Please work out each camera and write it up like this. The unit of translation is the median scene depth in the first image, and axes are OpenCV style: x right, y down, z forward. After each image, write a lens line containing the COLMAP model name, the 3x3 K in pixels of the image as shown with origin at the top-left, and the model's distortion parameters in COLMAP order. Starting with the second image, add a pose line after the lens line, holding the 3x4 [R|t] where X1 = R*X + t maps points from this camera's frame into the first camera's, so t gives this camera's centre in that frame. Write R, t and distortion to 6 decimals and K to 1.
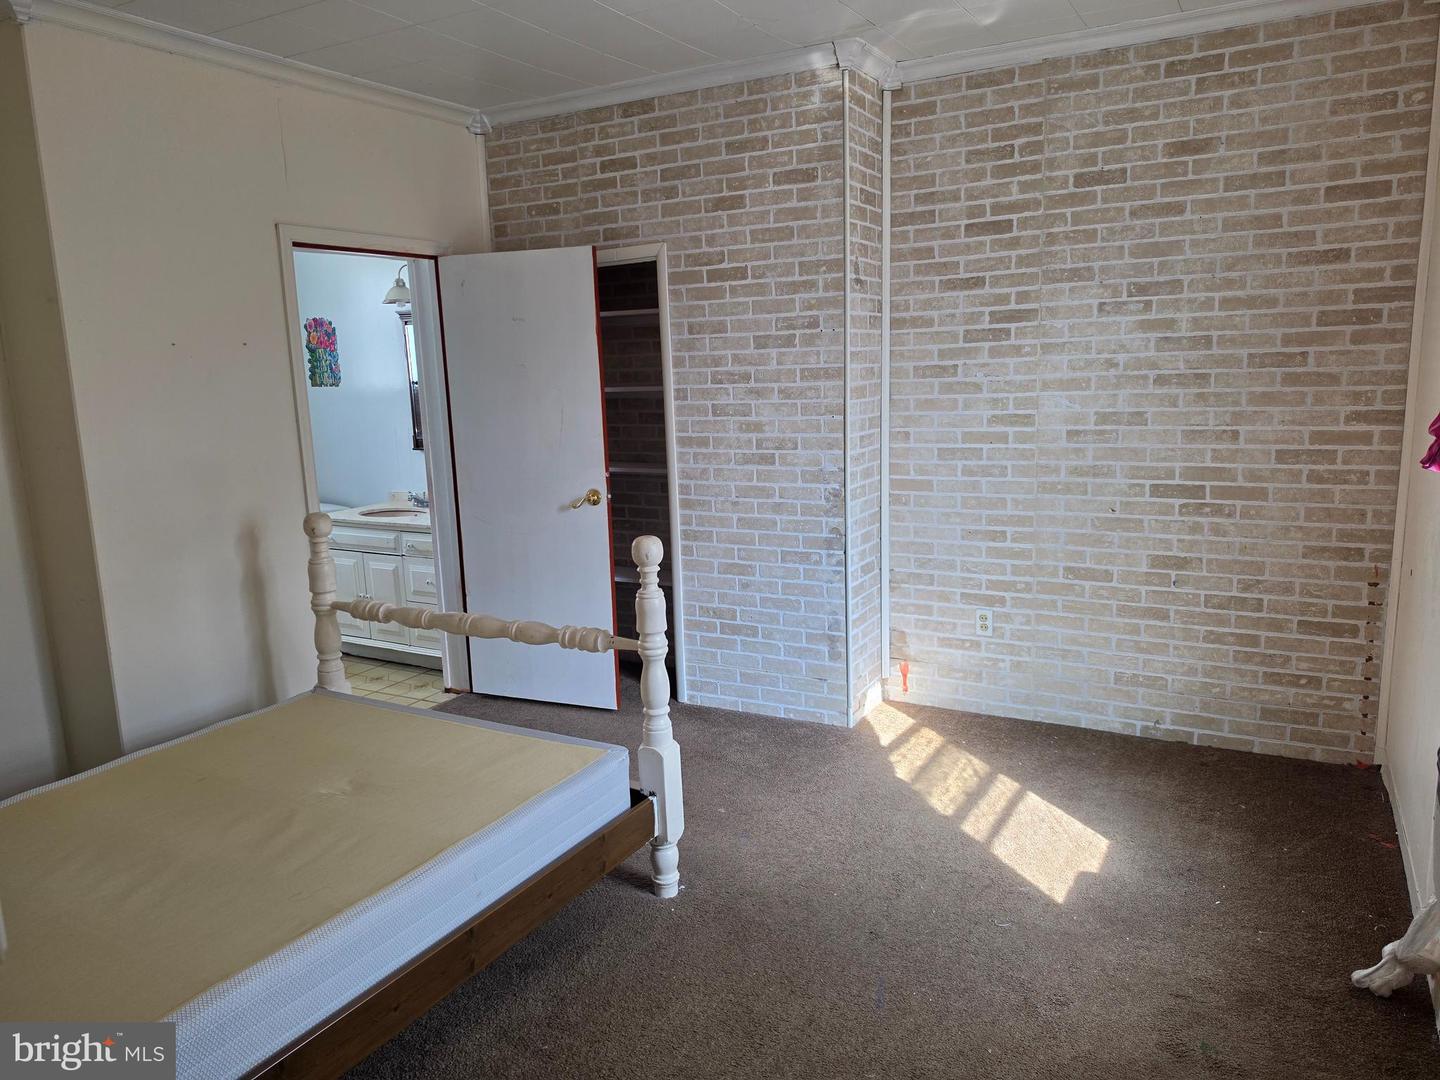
lens RADIAL K [[992.0, 0, 715.8], [0, 992.0, 545.6], [0, 0, 1]] dist [0.104767, -0.179932]
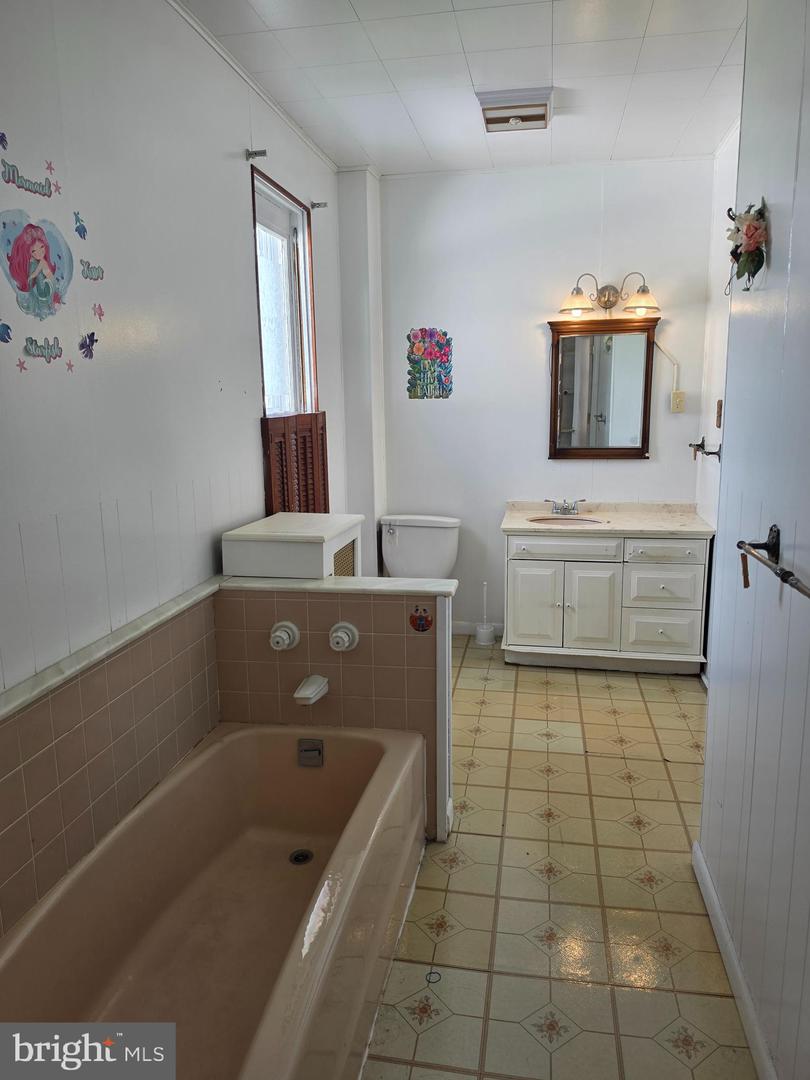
lens RADIAL K [[744.0, 0, 393.6], [0, 744.0, 532.5], [0, 0, 1]] dist [0.104767, -0.179932]
pose [[0.944283, -0.045926, 0.325915, -0.680350], [0.047931, 0.998849, 0.001880, -0.028453], [-0.325626, 0.013846, 0.945397, 0.316883]]
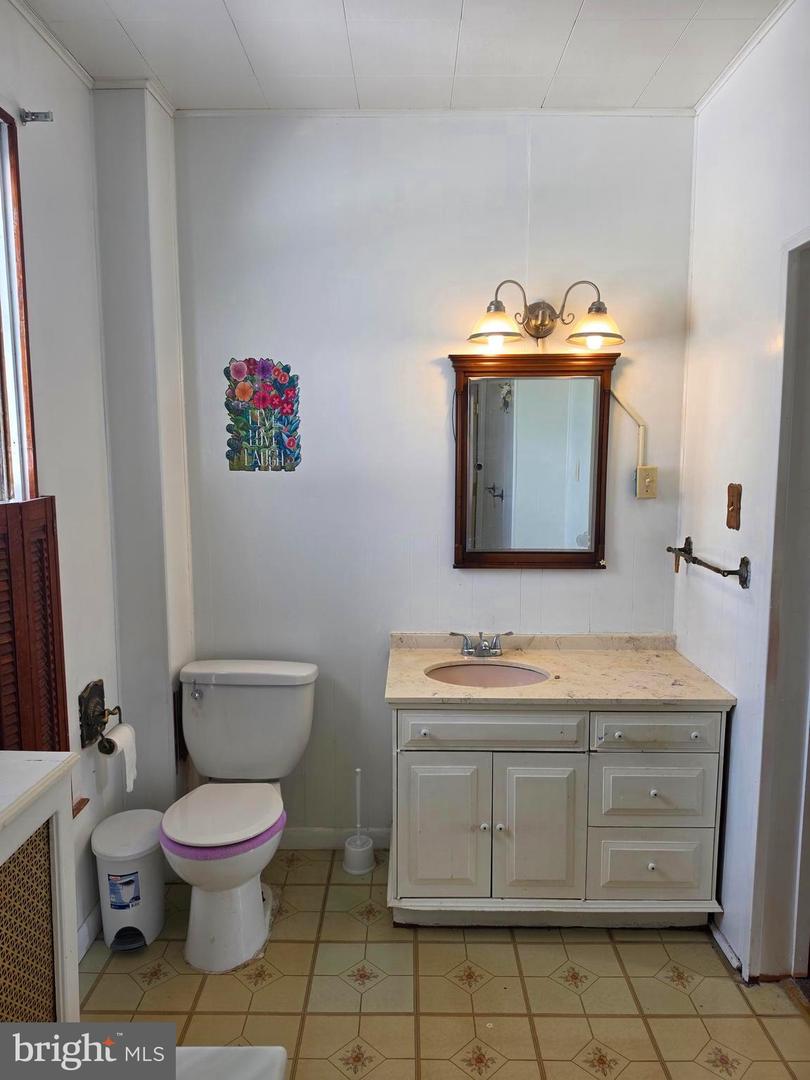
lens RADIAL K [[744.0, 0, 393.6], [0, 744.0, 532.5], [0, 0, 1]] dist [0.104767, -0.179932]
pose [[0.870480, -0.026585, 0.491484, -0.553553], [0.066346, 0.995765, -0.063646, -0.087155], [-0.487711, 0.088010, 0.868558, 0.575235]]
